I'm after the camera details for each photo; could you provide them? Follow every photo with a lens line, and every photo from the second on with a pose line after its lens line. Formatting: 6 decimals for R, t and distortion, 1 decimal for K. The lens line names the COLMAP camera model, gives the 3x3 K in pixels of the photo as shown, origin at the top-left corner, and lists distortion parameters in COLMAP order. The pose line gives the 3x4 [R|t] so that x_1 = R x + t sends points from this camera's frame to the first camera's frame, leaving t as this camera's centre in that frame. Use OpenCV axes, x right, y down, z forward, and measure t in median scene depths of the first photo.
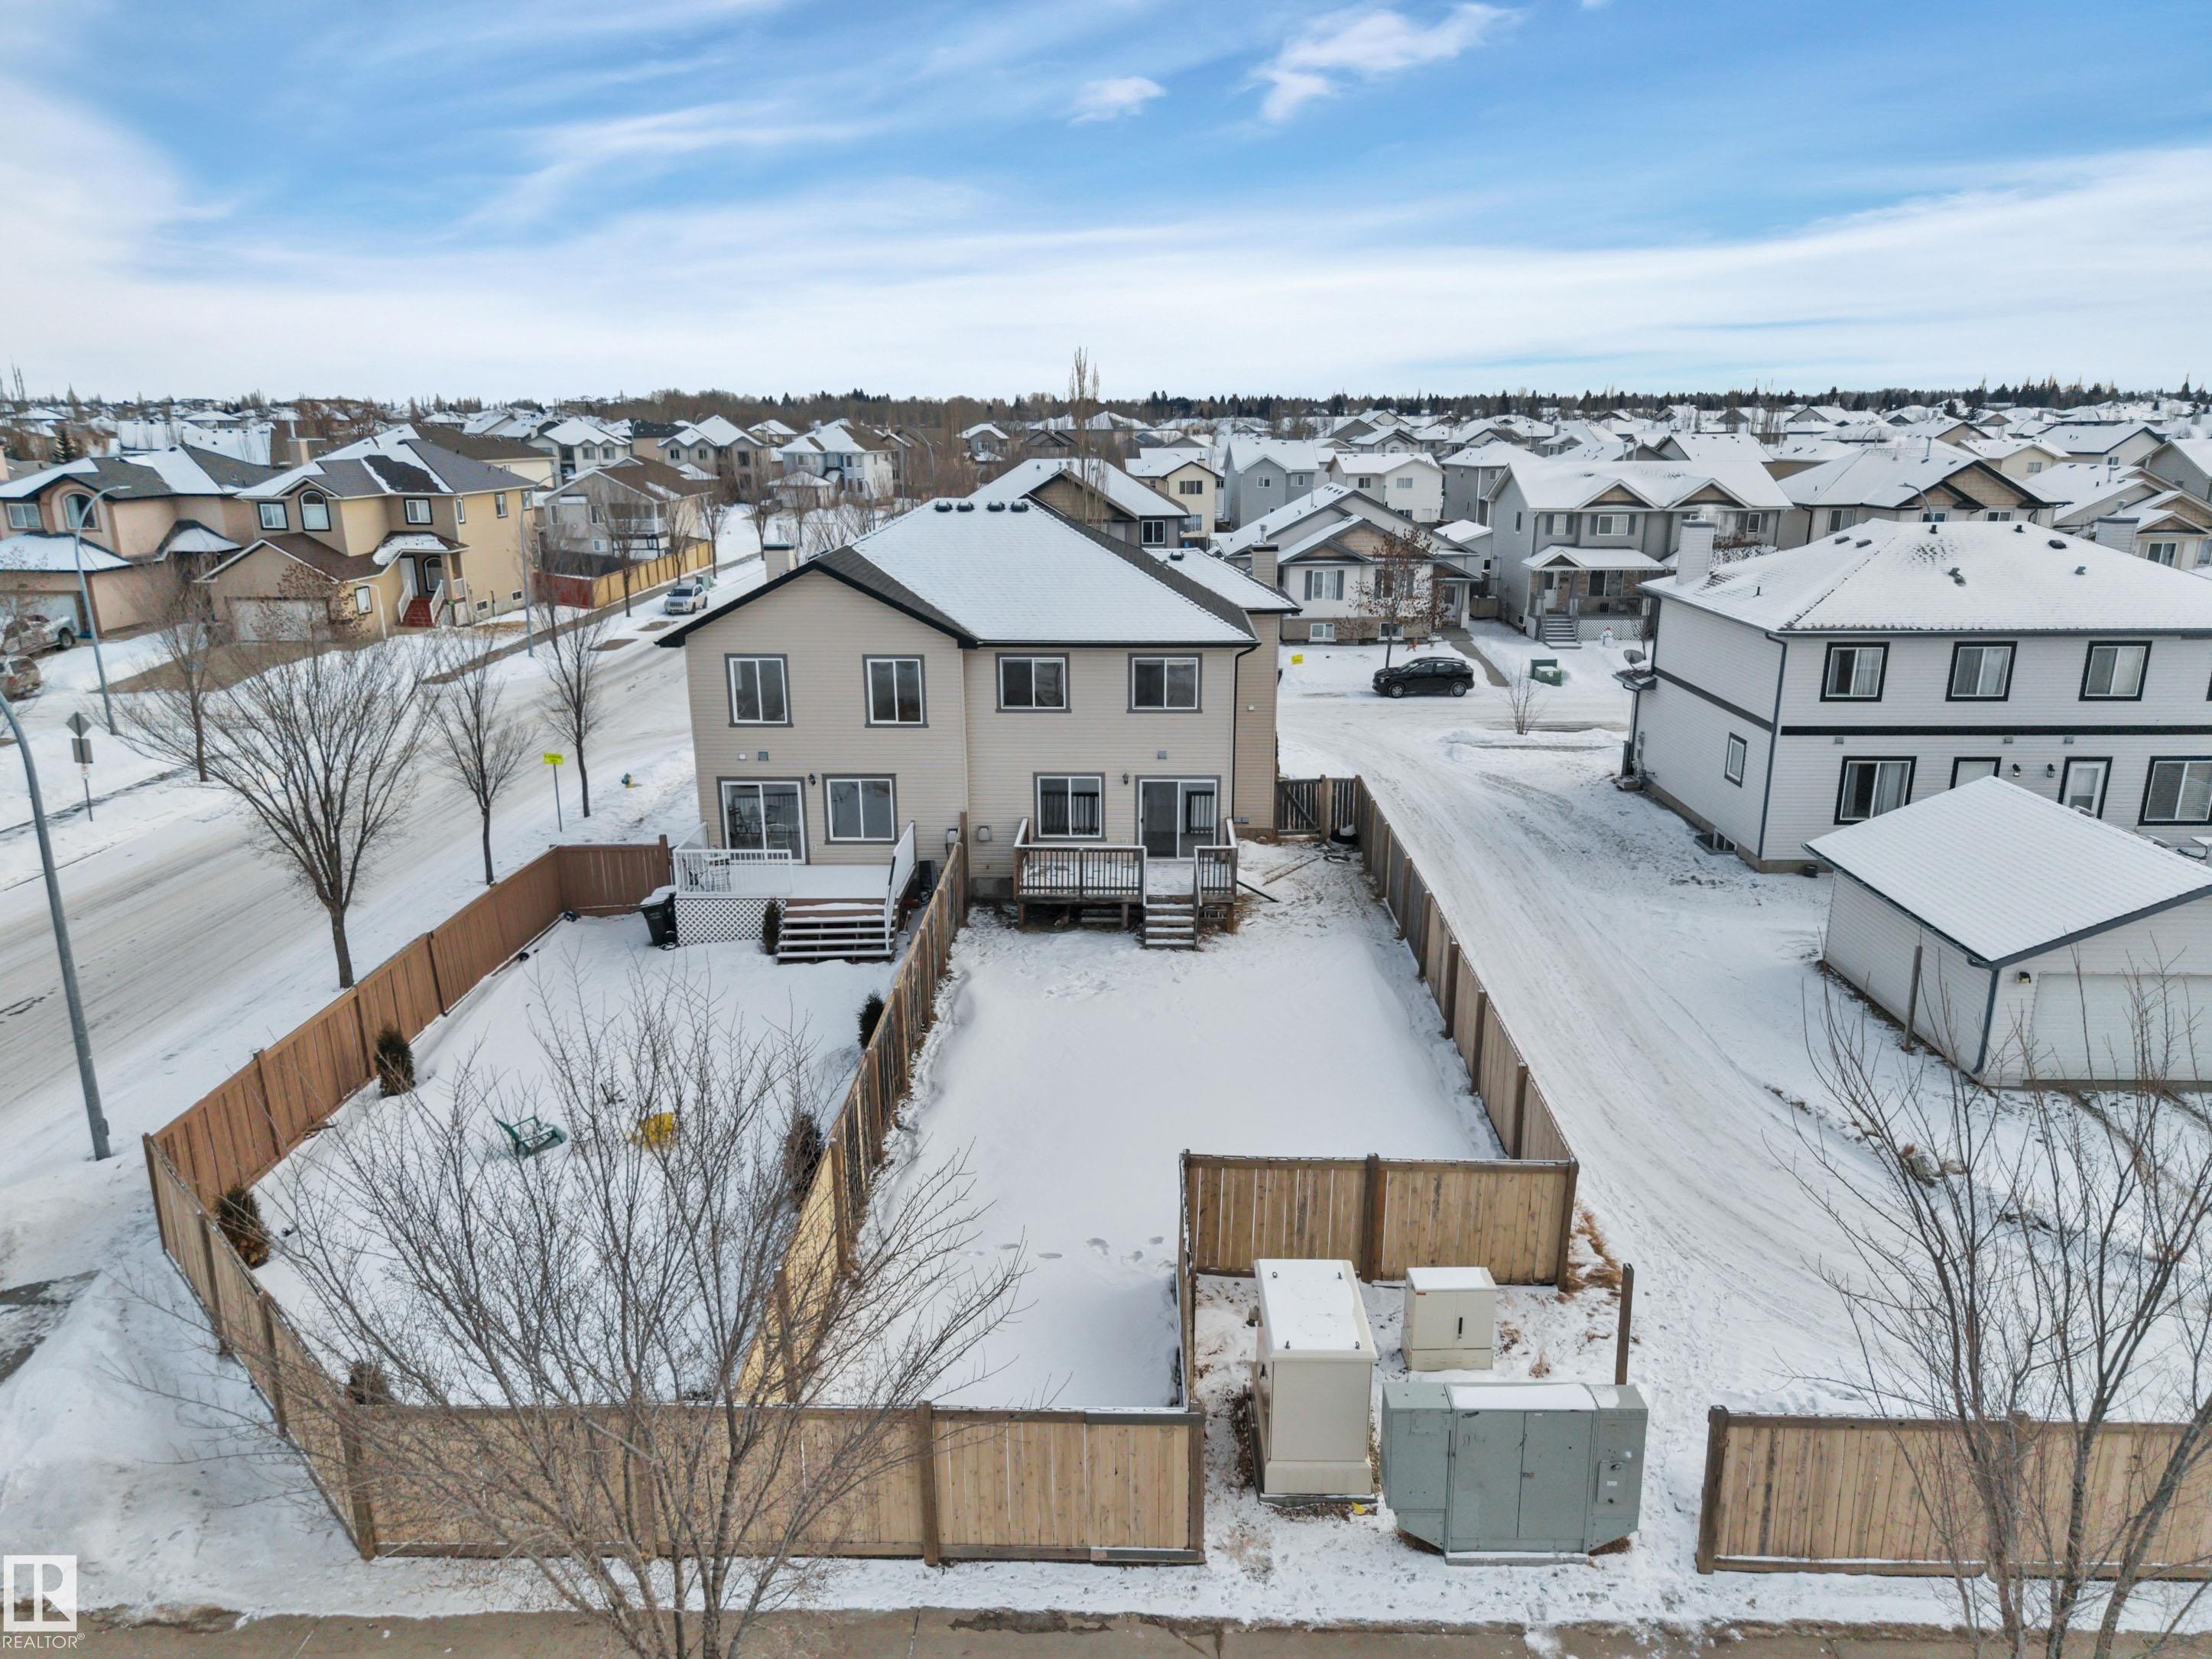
lens RADIAL K [[1502.4, 0, 1094.9], [0, 1502.4, 818.2], [0, 0, 1]] dist [0.043049, -0.008665]
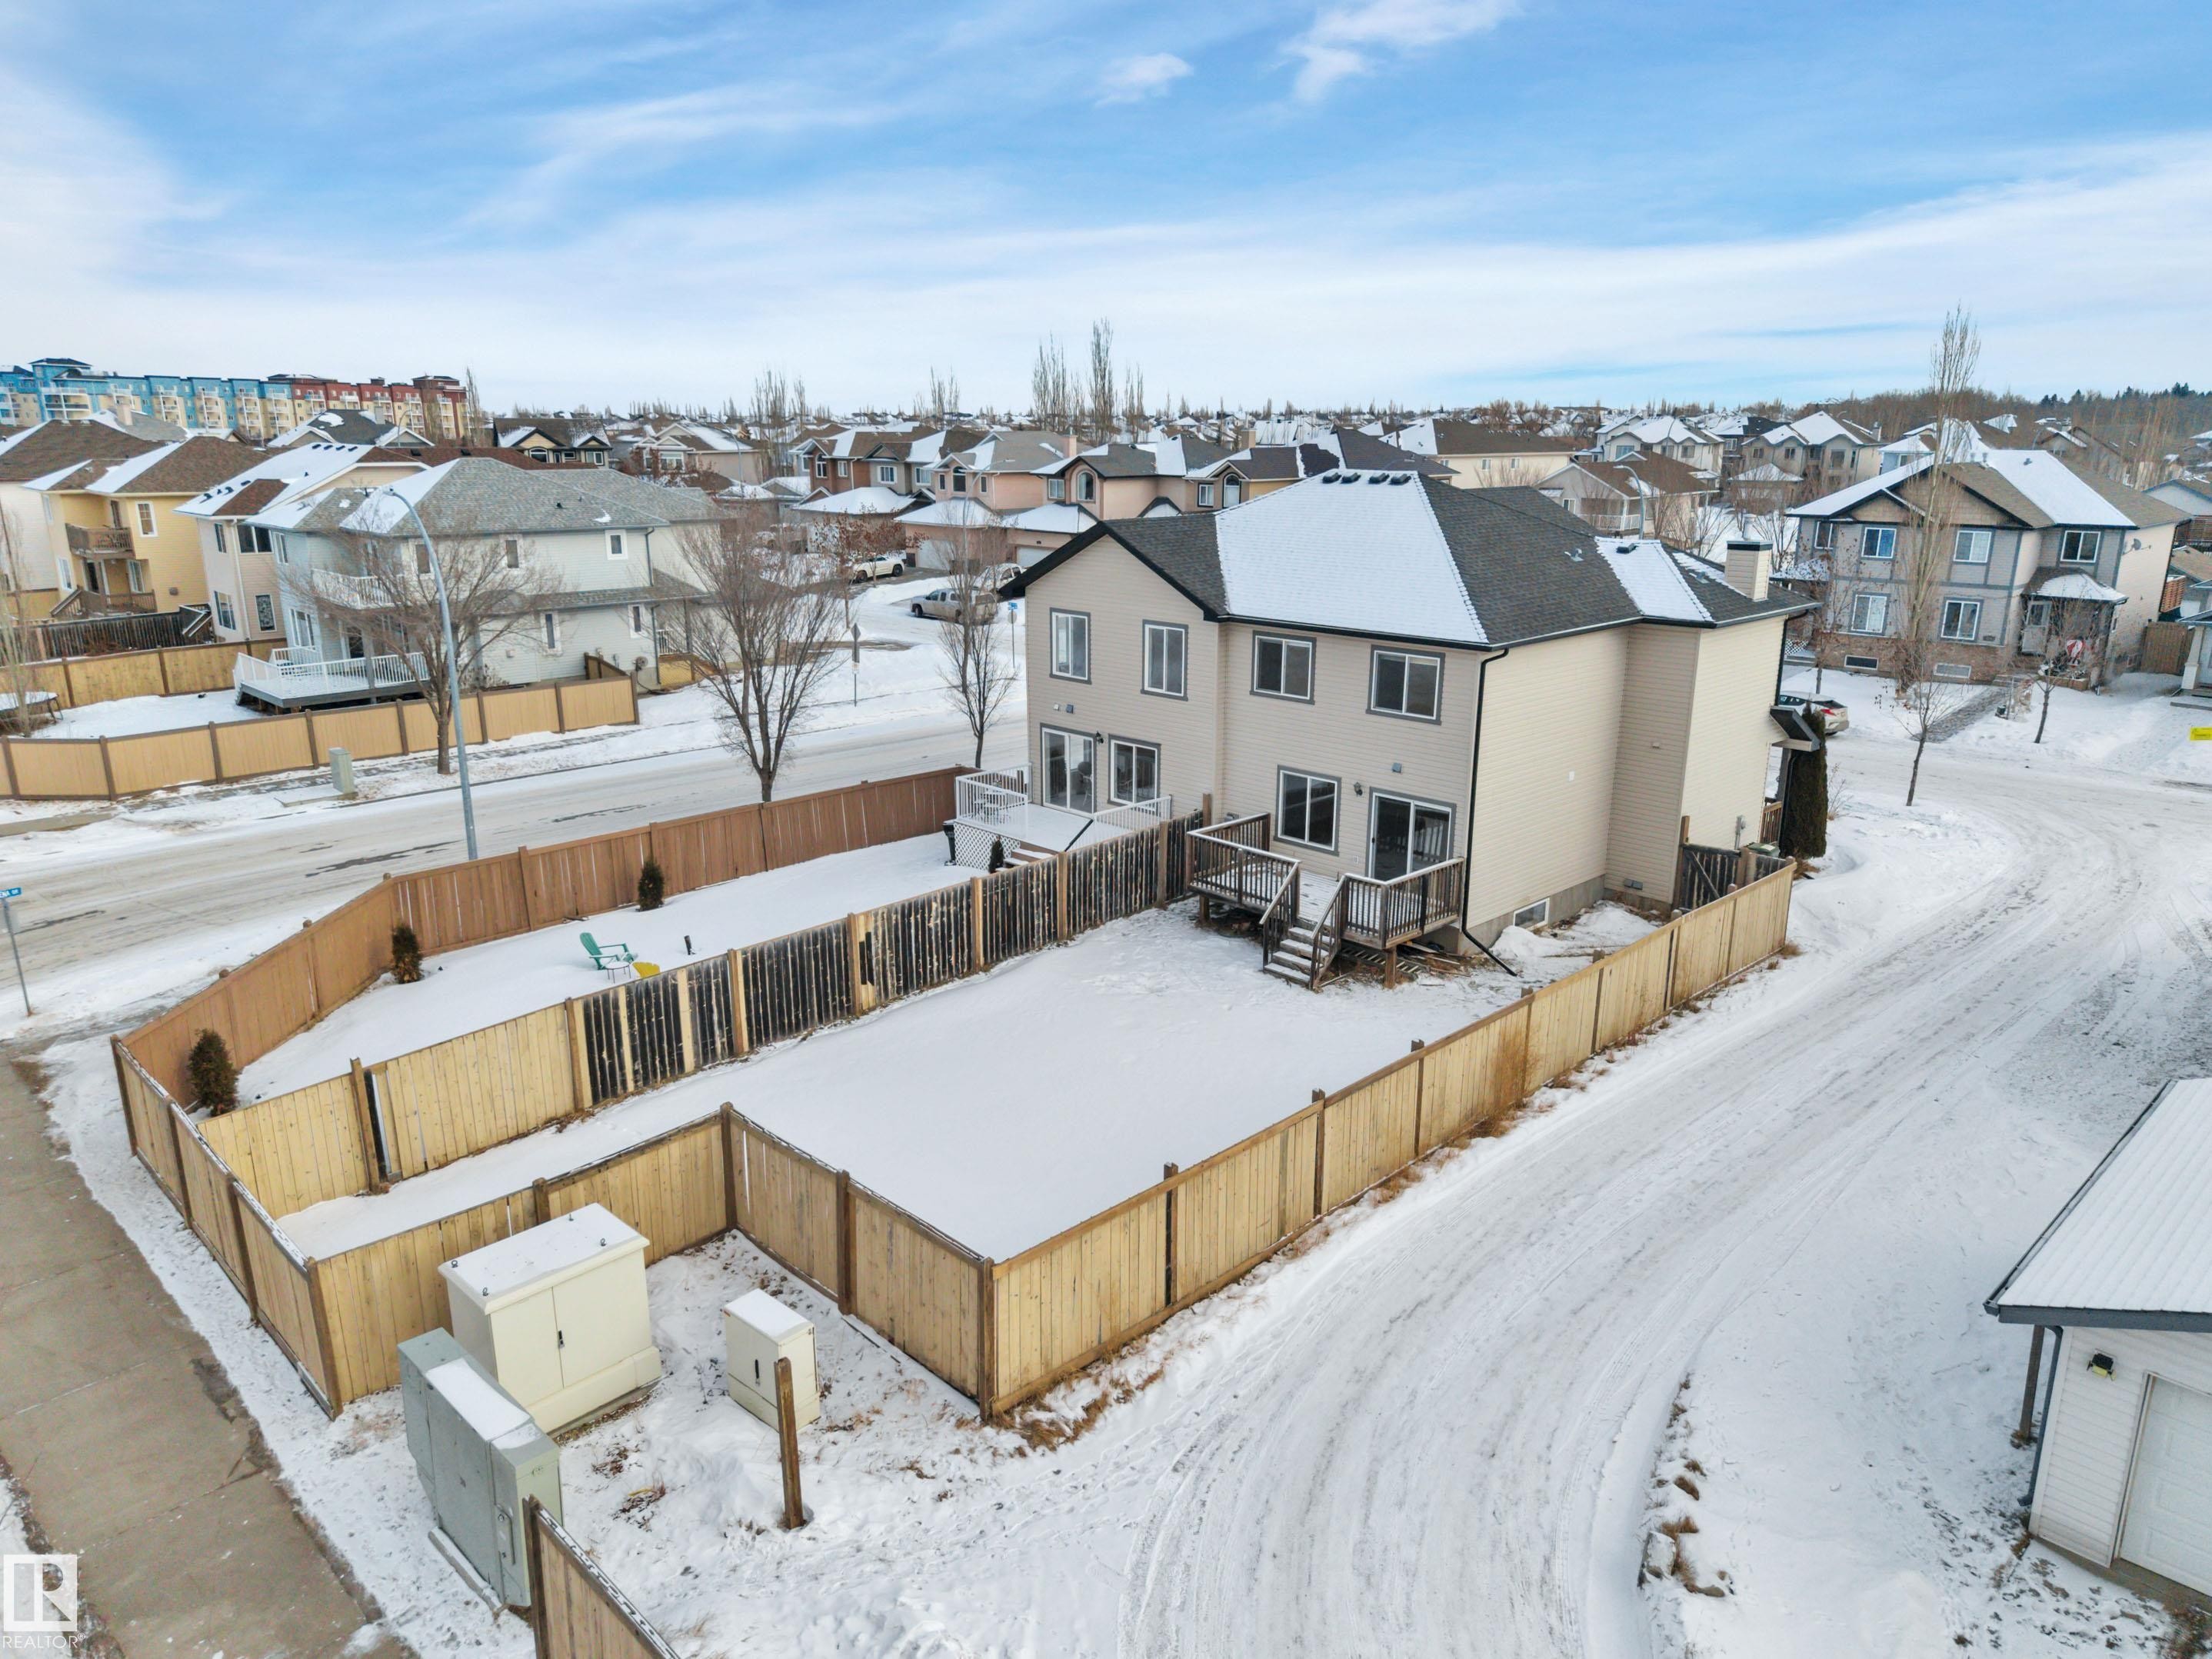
lens RADIAL K [[1502.5, 0, 1092.3], [0, 1502.5, 840.7], [0, 0, 1]] dist [0.043049, -0.008665]
pose [[0.710787, 0.191204, -0.676922, 0.508433], [-0.185522, 0.979230, 0.081791, -0.039693], [0.678501, 0.067448, 0.731496, 0.262355]]
